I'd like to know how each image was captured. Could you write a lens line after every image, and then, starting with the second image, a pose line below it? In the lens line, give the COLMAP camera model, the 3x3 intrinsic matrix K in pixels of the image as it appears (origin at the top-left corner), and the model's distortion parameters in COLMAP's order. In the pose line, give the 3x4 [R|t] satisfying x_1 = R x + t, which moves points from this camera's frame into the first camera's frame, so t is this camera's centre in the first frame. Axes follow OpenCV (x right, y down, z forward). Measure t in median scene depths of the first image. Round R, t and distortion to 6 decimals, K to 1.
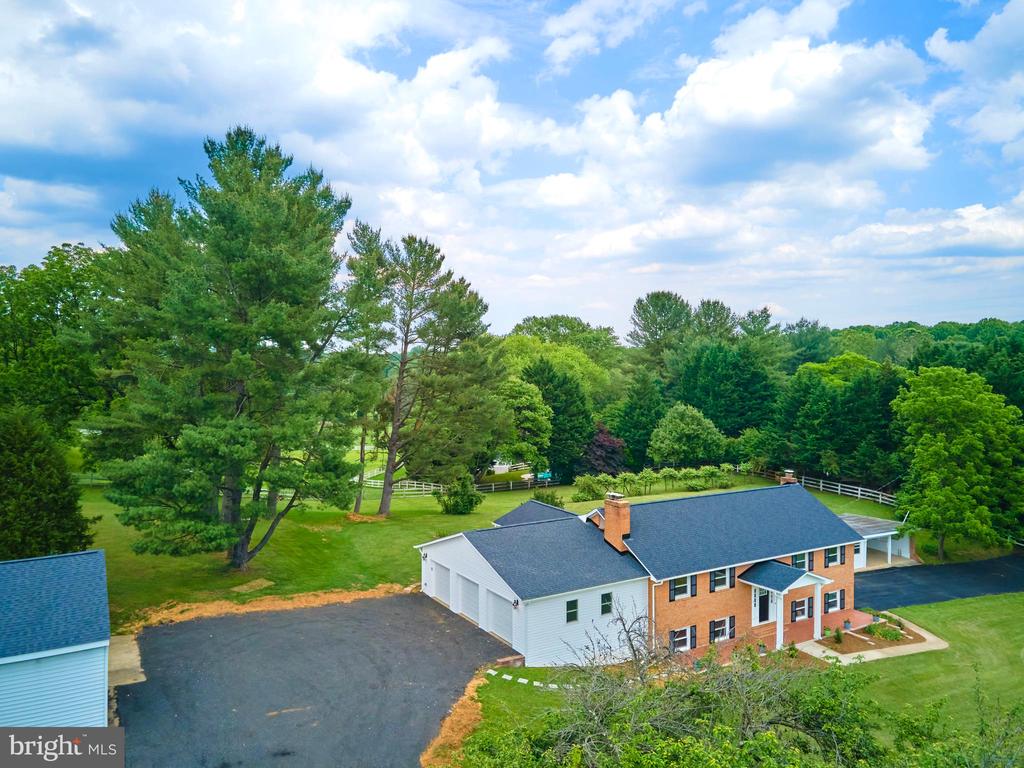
lens RADIAL K [[753.9, 0, 512.0], [0, 753.9, 384.0], [0, 0, 1]] dist [0.042610, 0.027331]
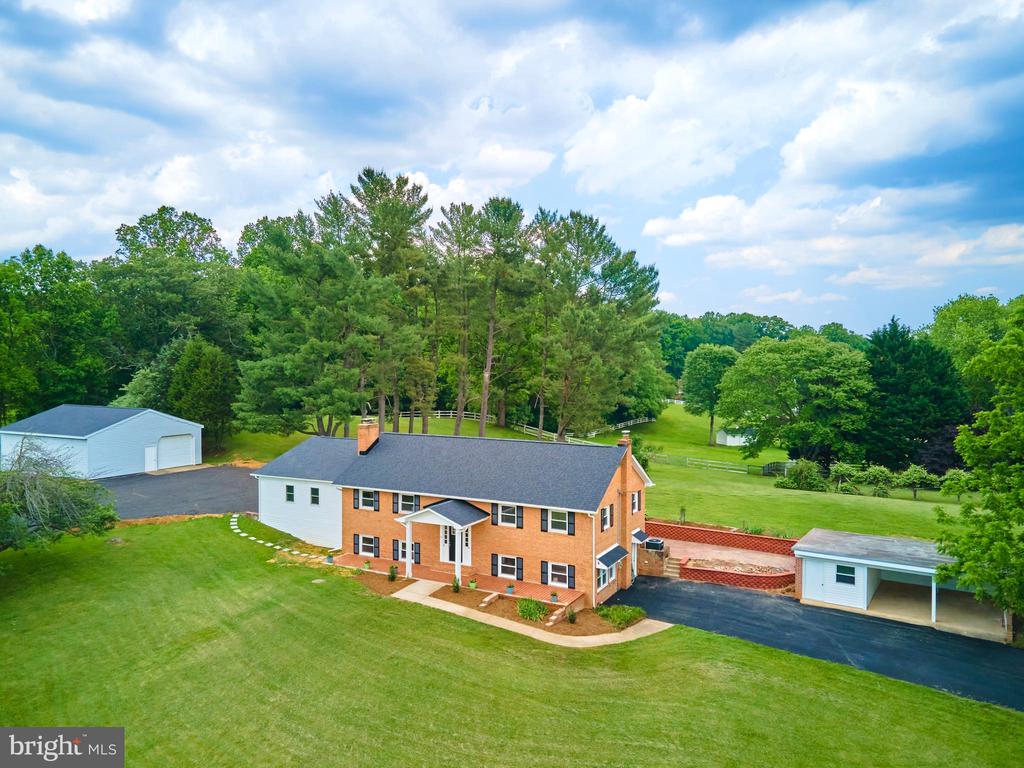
lens RADIAL K [[753.9, 0, 512.0], [0, 753.9, 384.0], [0, 0, 1]] dist [0.042610, 0.027331]
pose [[0.502210, 0.027194, -0.864318, 1.218683], [-0.030048, 0.999451, 0.013987, 0.069300], [0.864224, 0.018947, 0.502751, 0.579286]]
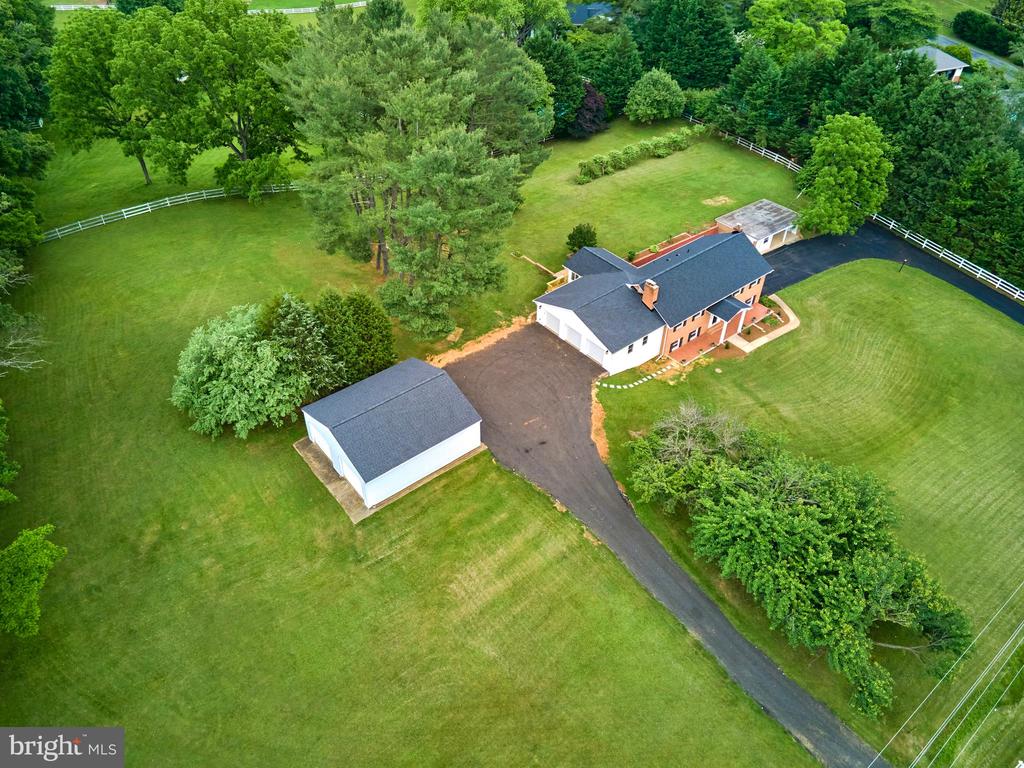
lens RADIAL K [[753.9, 0, 512.0], [0, 753.9, 384.0], [0, 0, 1]] dist [0.042610, 0.027331]
pose [[0.990469, -0.088472, 0.105561, -0.406296], [0.001618, 0.773839, 0.633381, -0.809691], [-0.137724, -0.627173, 0.766607, -0.519233]]
